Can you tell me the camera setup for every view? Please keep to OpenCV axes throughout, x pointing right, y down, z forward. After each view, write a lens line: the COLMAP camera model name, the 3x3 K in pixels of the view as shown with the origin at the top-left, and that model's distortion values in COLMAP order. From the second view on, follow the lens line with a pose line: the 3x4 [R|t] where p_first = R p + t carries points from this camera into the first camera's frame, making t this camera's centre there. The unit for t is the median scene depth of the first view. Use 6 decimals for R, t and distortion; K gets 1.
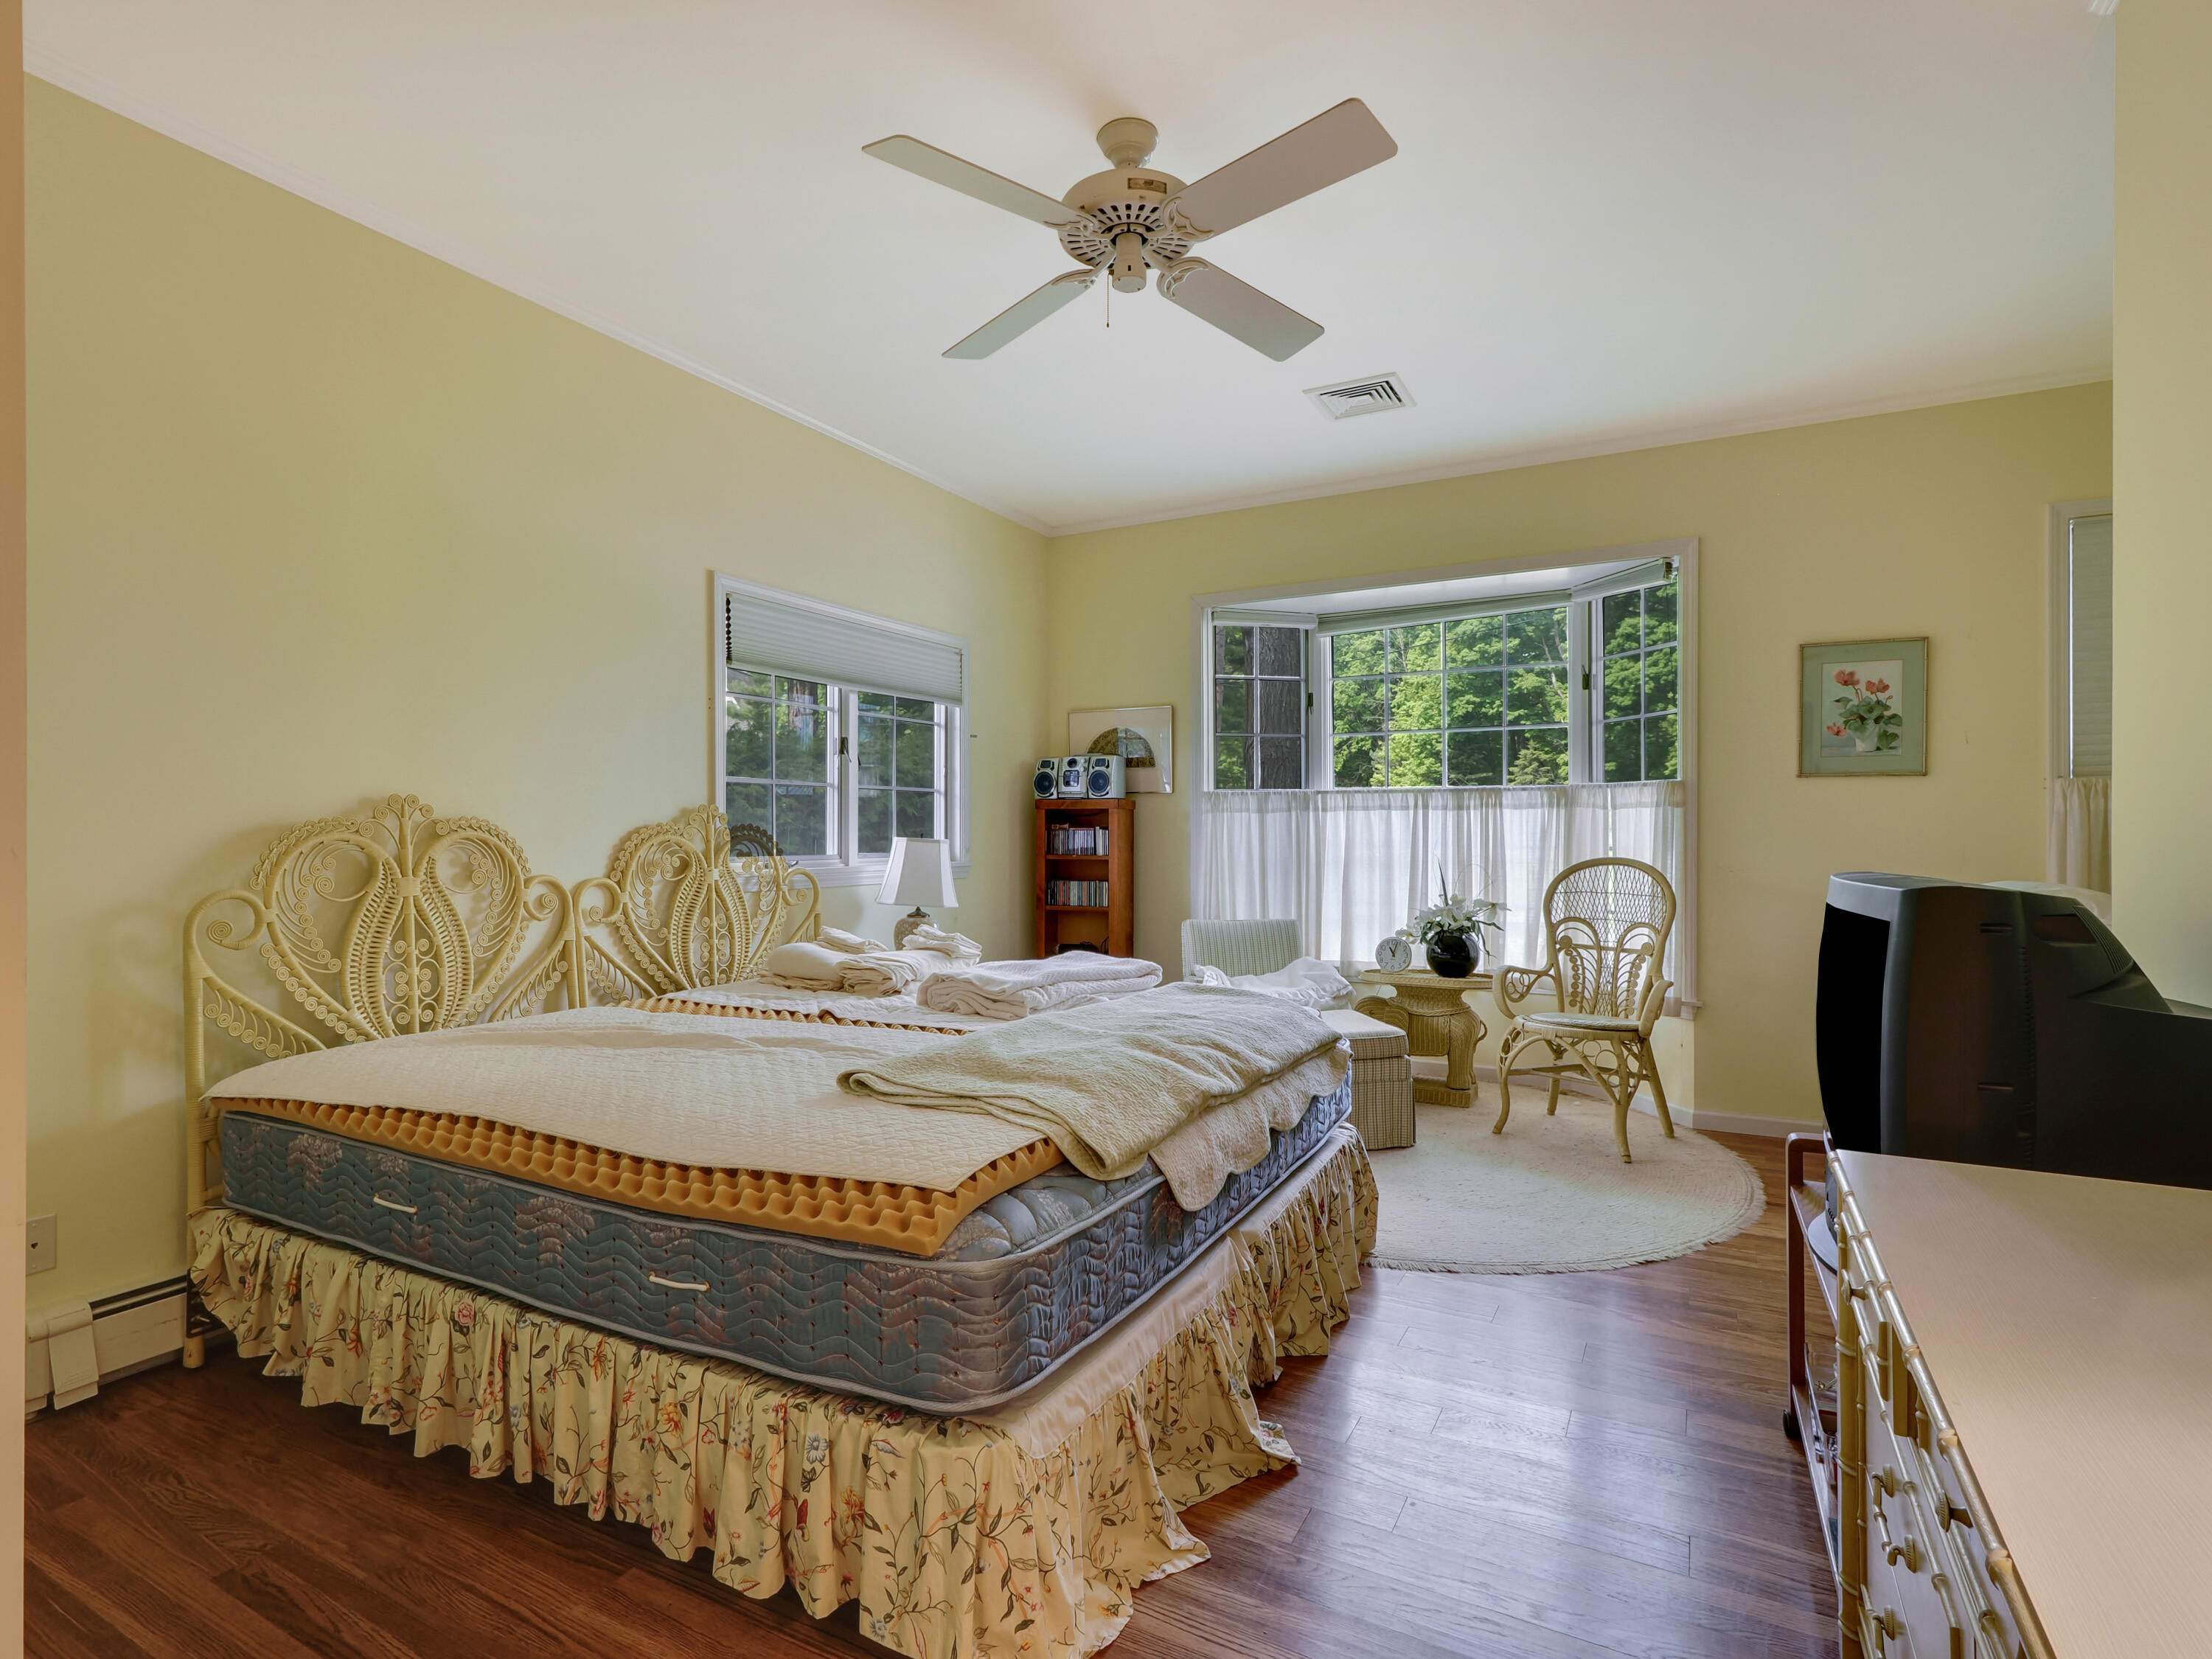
lens RADIAL K [[1130.8, 0, 1104.1], [0, 1130.8, 829.2], [0, 0, 1]] dist [0.003094, -0.000016]
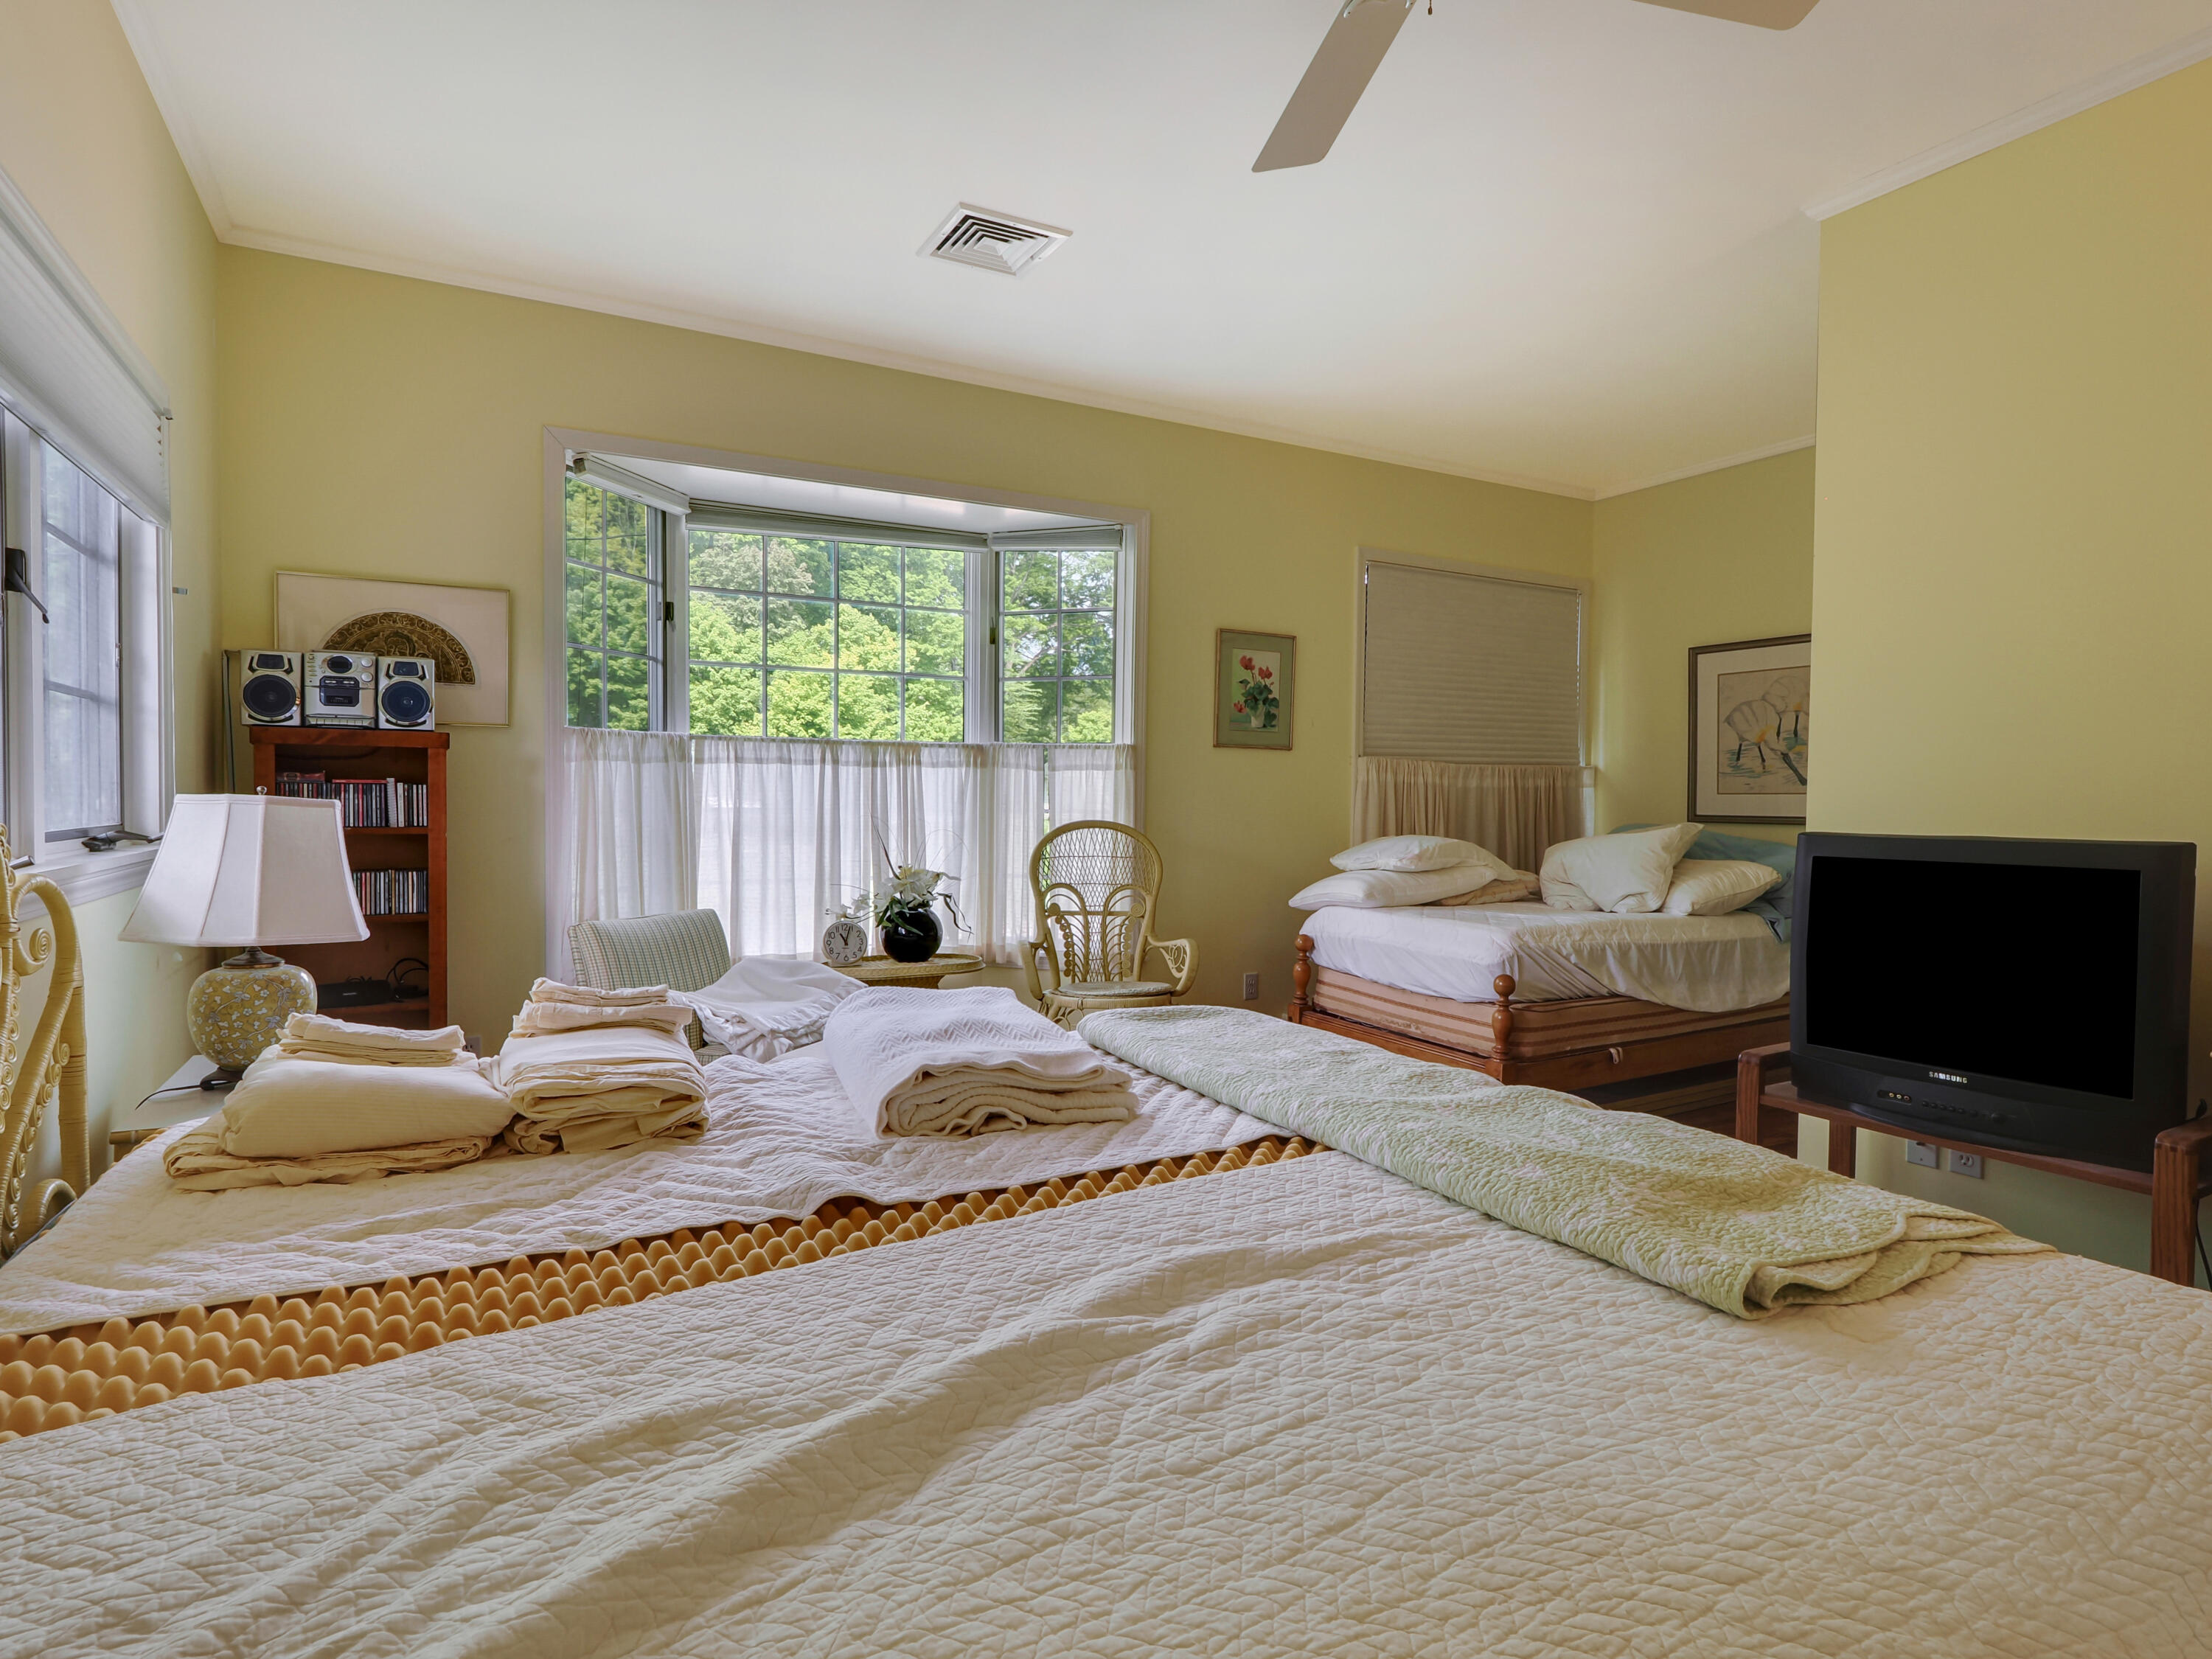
lens RADIAL K [[1130.8, 0, 1105.6], [0, 1130.8, 834.6], [0, 0, 1]] dist [0.003094, -0.000016]
pose [[0.539243, -0.023714, 0.841816, -0.368478], [-0.011651, 0.999298, 0.035614, 0.002350], [-0.842070, -0.029012, 0.538588, 0.453061]]
